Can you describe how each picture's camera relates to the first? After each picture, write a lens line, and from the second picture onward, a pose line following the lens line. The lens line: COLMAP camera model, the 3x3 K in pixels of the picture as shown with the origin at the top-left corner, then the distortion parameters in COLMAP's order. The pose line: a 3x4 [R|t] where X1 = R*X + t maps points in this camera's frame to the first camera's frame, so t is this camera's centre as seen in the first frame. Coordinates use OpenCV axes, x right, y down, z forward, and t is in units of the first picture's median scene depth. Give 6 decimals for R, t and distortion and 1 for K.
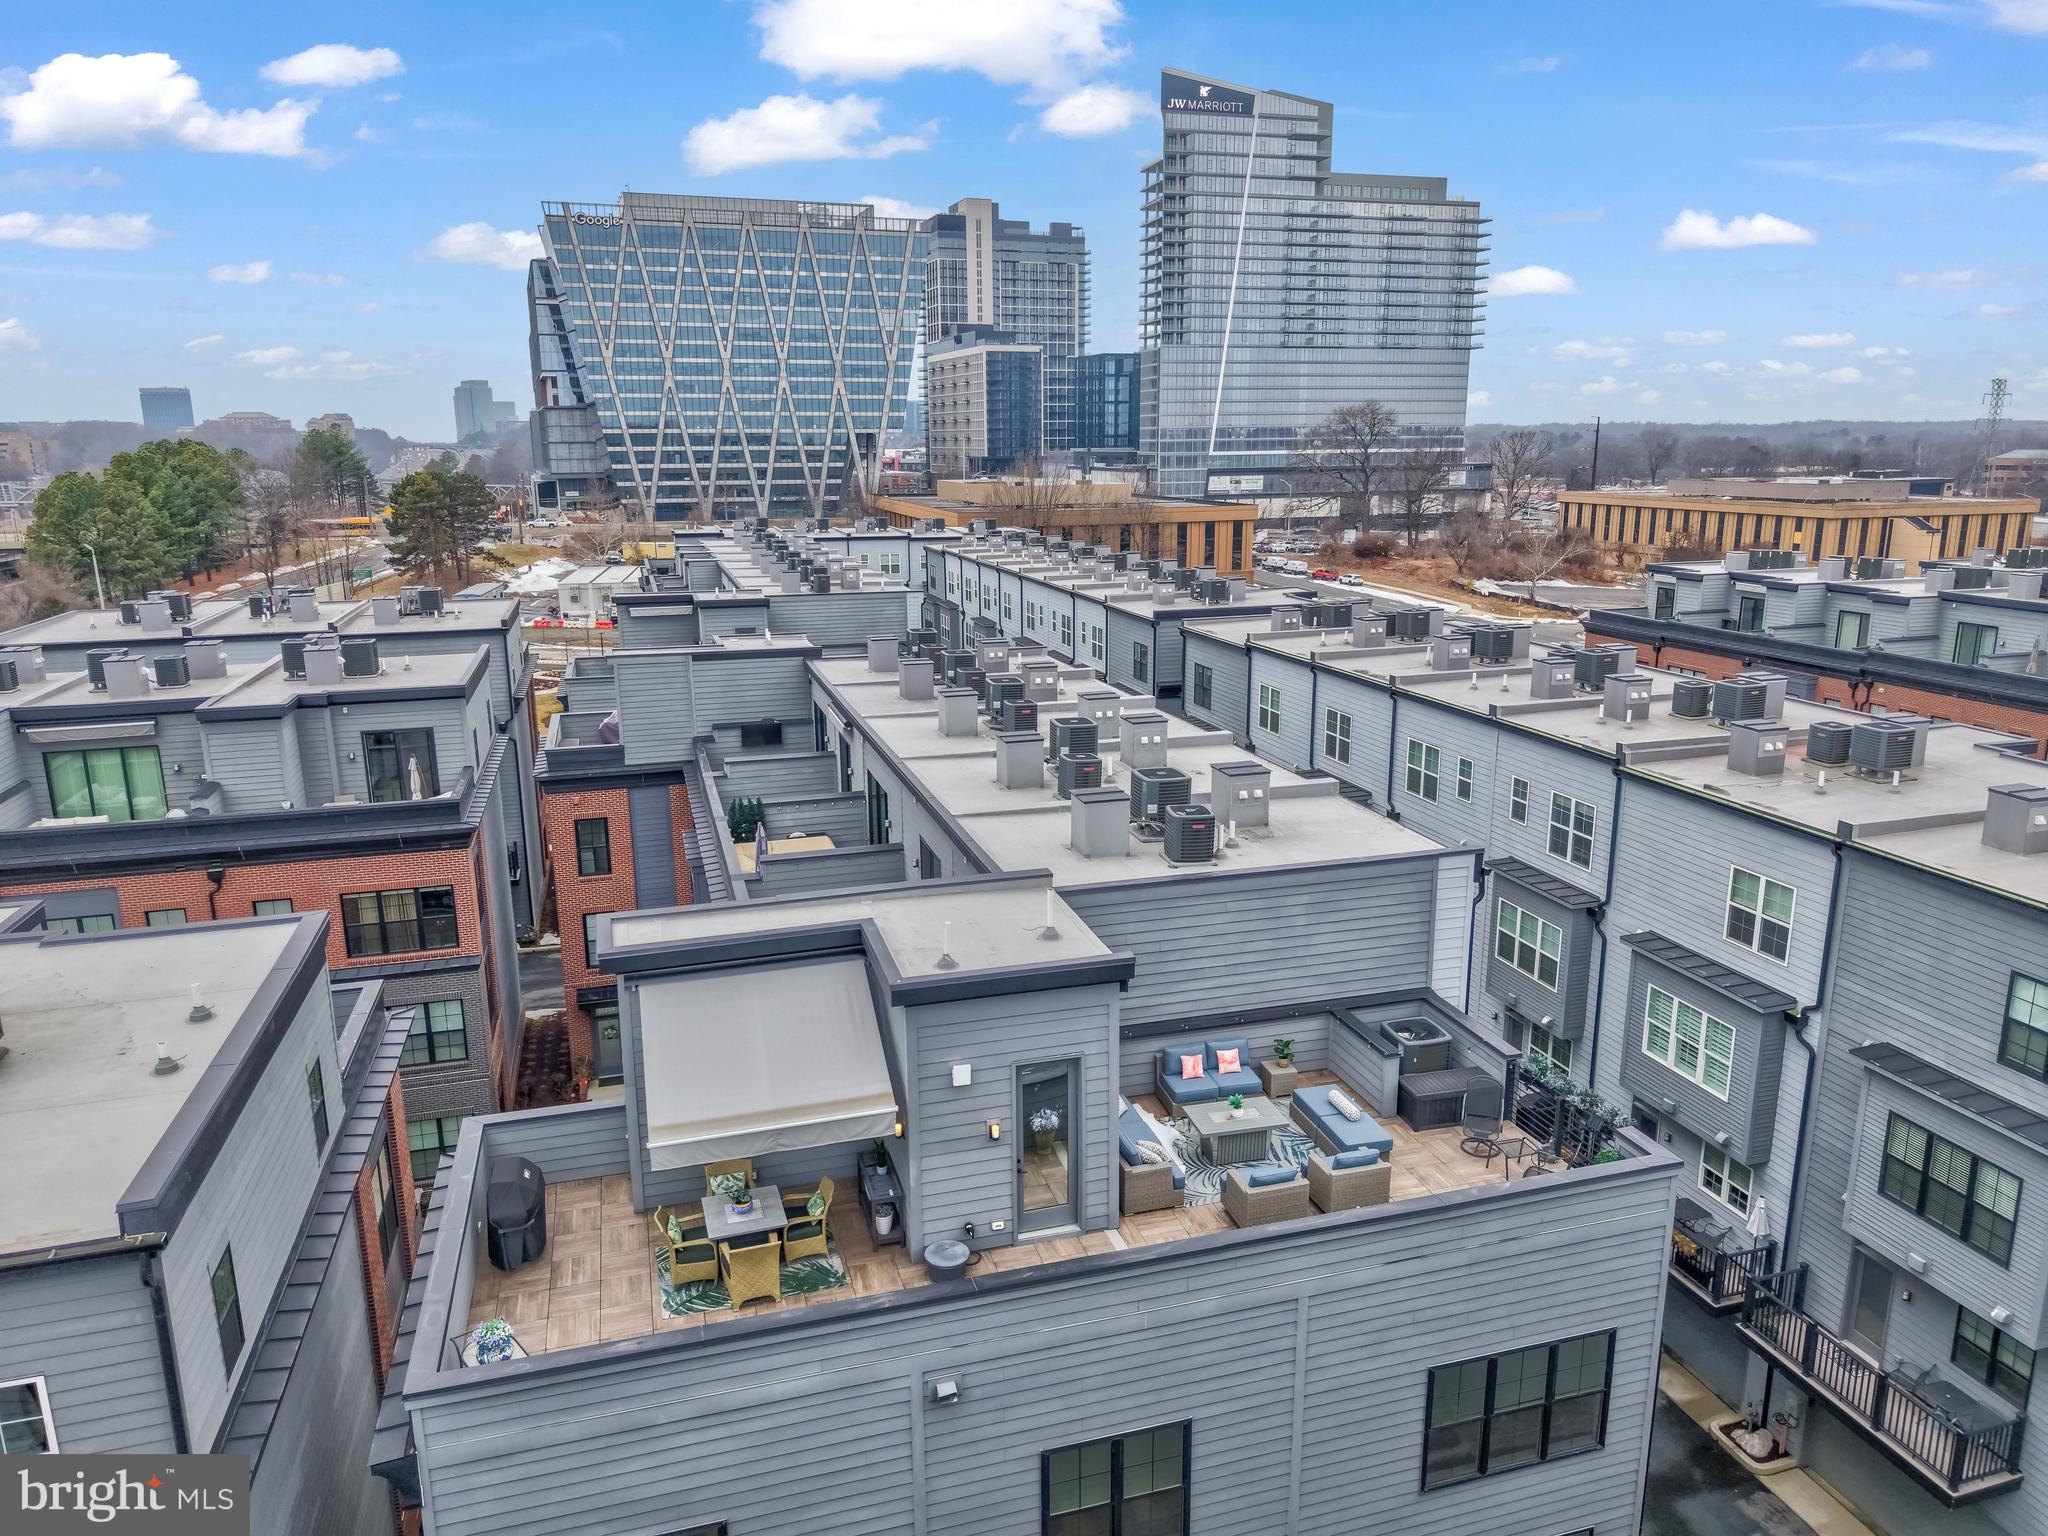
lens RADIAL K [[1370.1, 0, 1024.9], [0, 1370.1, 765.8], [0, 0, 1]] dist [-0.000237, -0.000218]
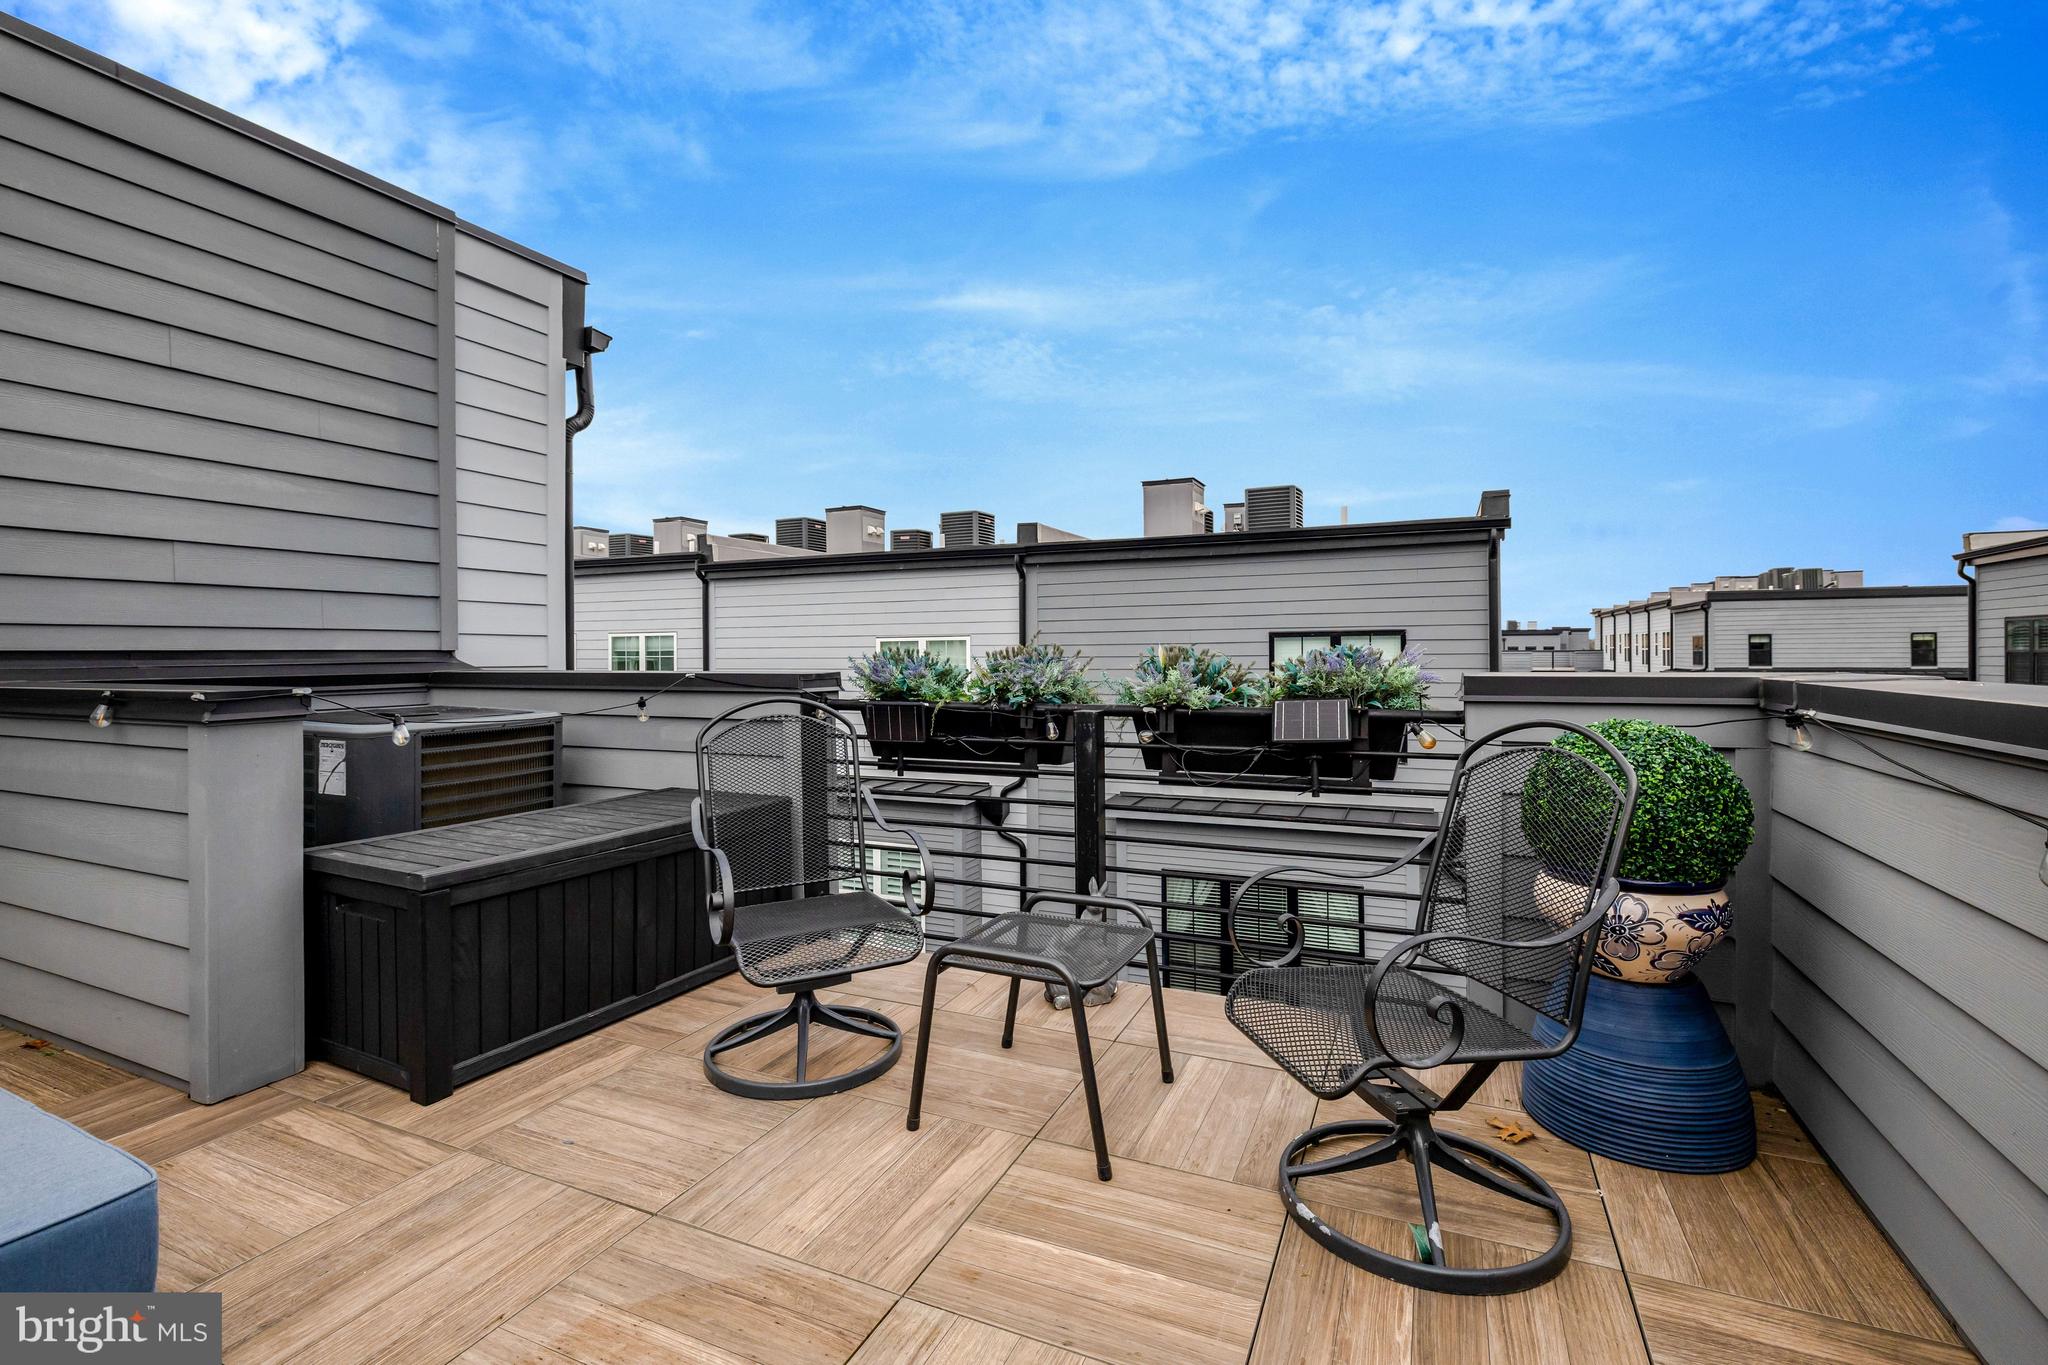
lens RADIAL K [[919.7, 0, 1012.2], [0, 919.7, 649.2], [0, 0, 1]] dist [-0.002536, 0.000033]
pose [[0.654310, 0.009252, 0.756169, 0.221888], [0.174305, 0.971156, -0.162707, 0.220637], [-0.735864, 0.238265, 0.633825, 0.777927]]
